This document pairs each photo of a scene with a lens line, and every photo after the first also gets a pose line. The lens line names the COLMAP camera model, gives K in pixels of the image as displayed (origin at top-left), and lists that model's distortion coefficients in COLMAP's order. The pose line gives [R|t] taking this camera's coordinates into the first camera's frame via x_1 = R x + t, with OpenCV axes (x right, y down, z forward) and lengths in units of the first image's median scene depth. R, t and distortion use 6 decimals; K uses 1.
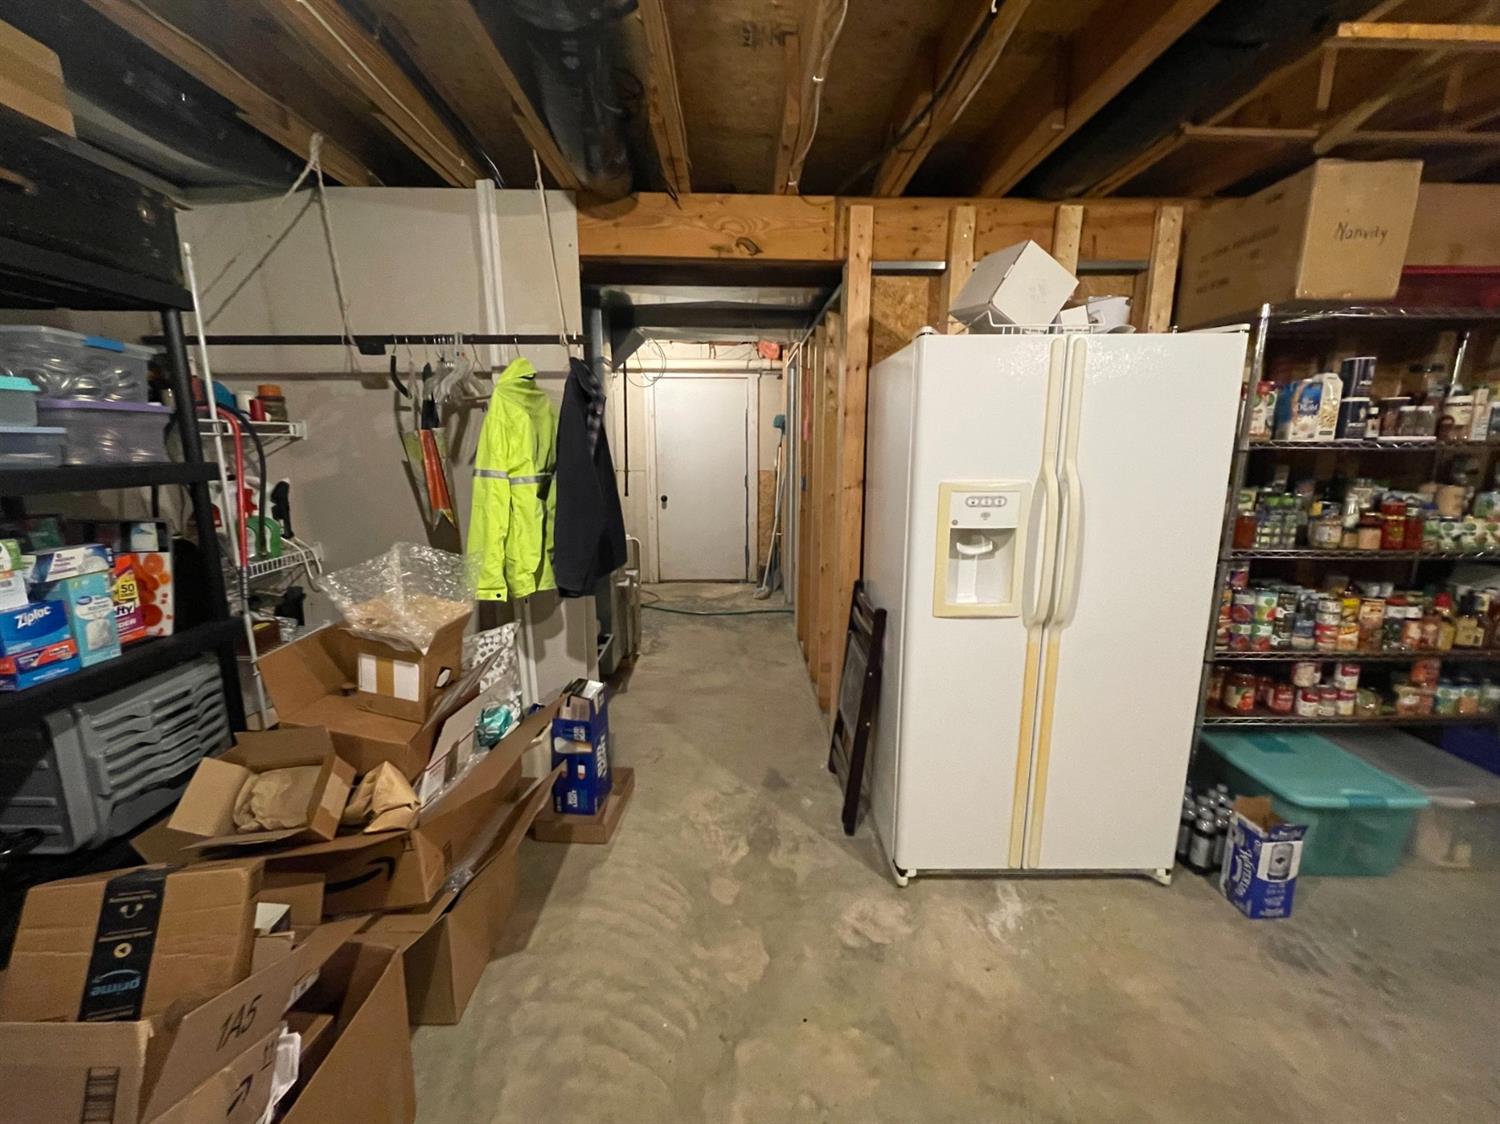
lens RADIAL K [[609.7, 0, 747.2], [0, 609.7, 557.4], [0, 0, 1]] dist [-0.003670, -0.000252]
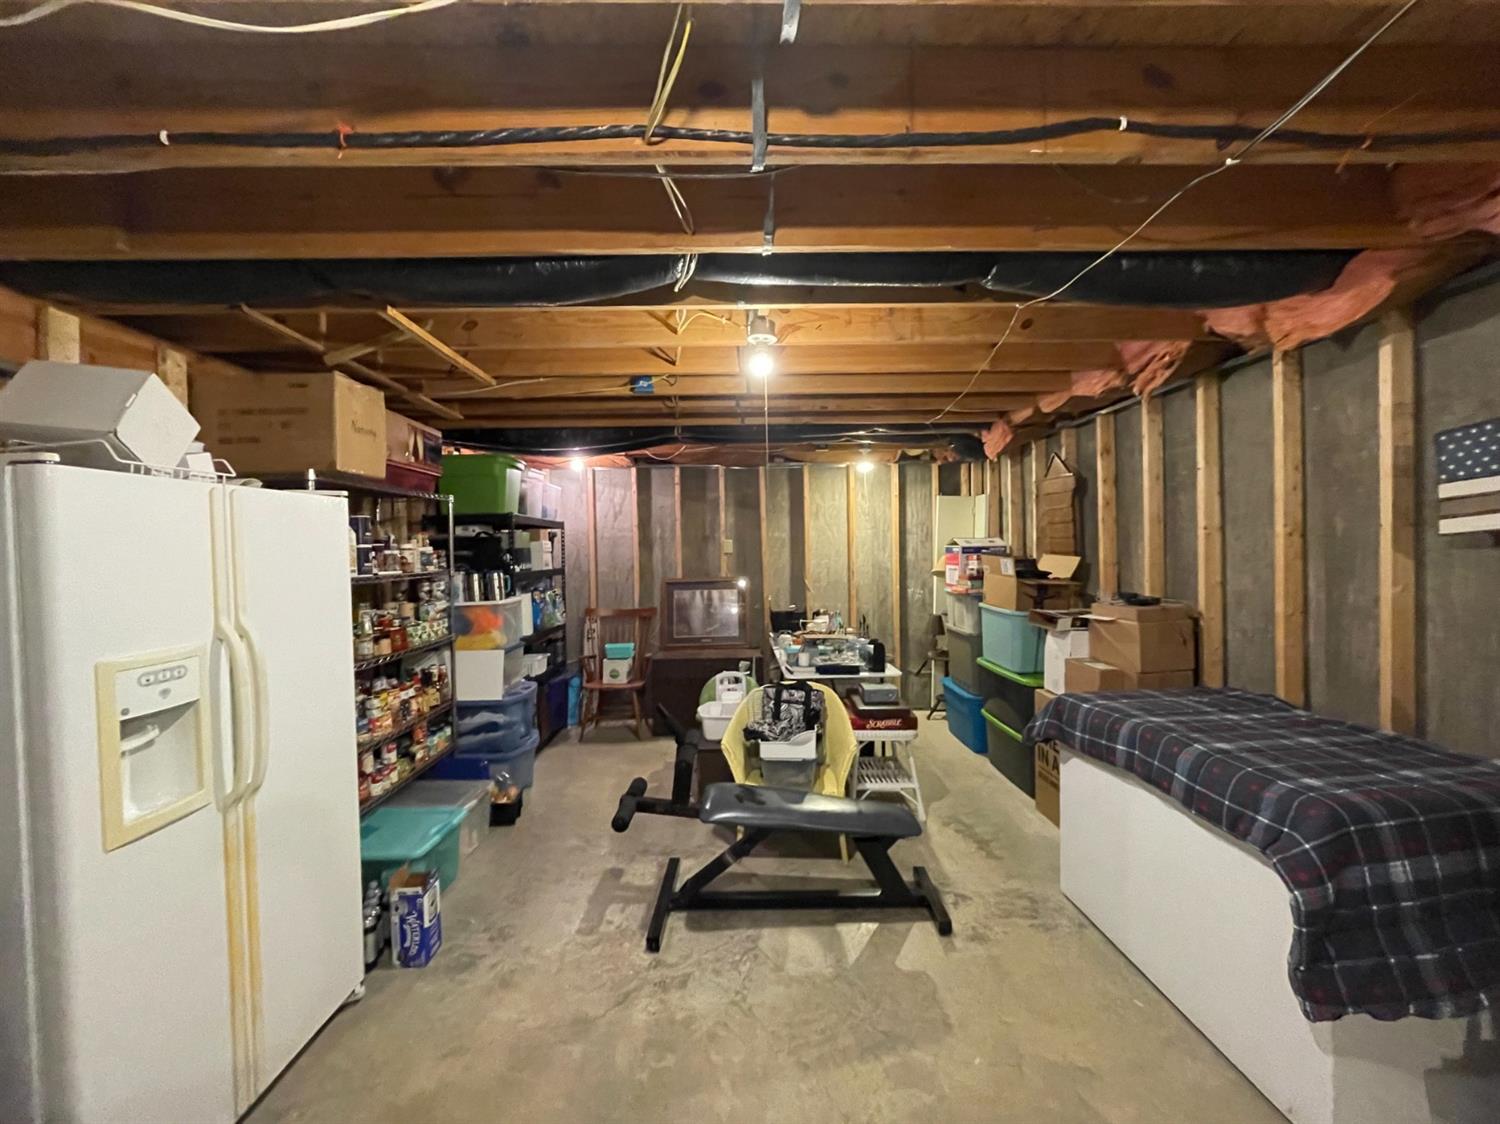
lens RADIAL K [[609.7, 0, 747.2], [0, 609.7, 557.4], [0, 0, 1]] dist [-0.003670, -0.000252]
pose [[-0.003035, -0.014773, 0.999886, -0.325950], [0.209669, 0.977656, 0.015081, -0.075703], [-0.977768, 0.209690, 0.000131, 0.172481]]
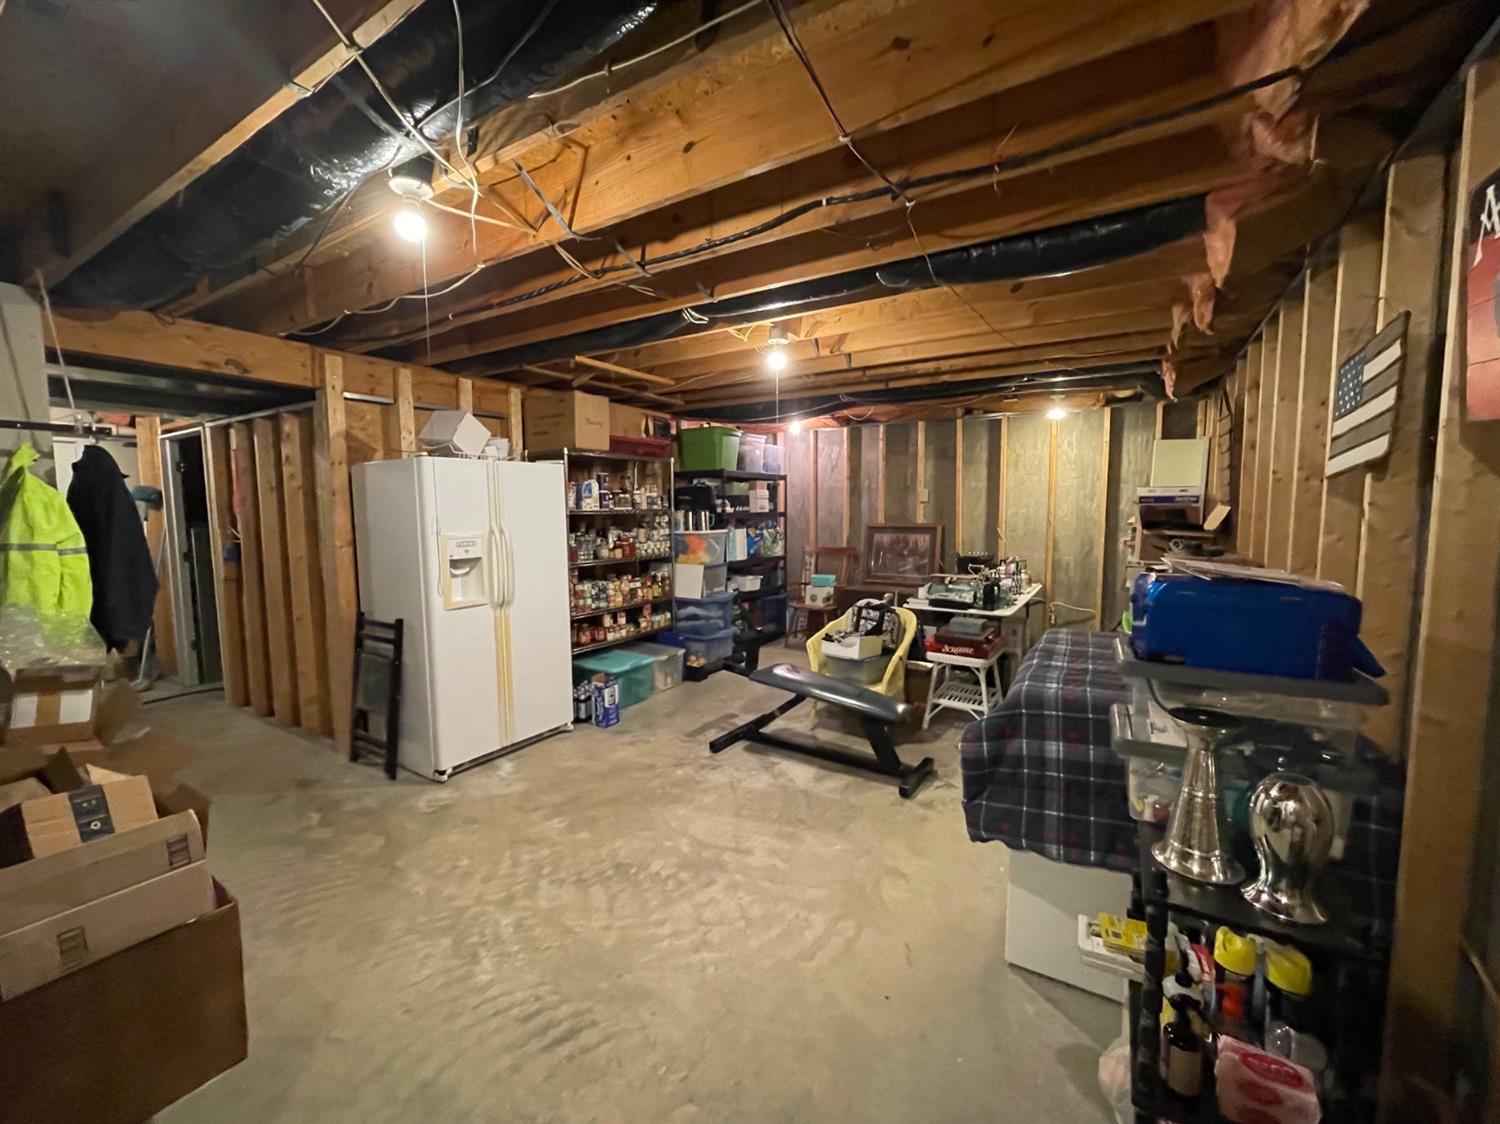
lens RADIAL K [[609.7, 0, 747.2], [0, 609.7, 557.4], [0, 0, 1]] dist [-0.003670, -0.000252]
pose [[0.546196, -0.074464, 0.834341, -0.571099], [0.166121, 0.985887, -0.020761, 0.107707], [-0.821020, 0.149941, 0.550857, -0.603266]]
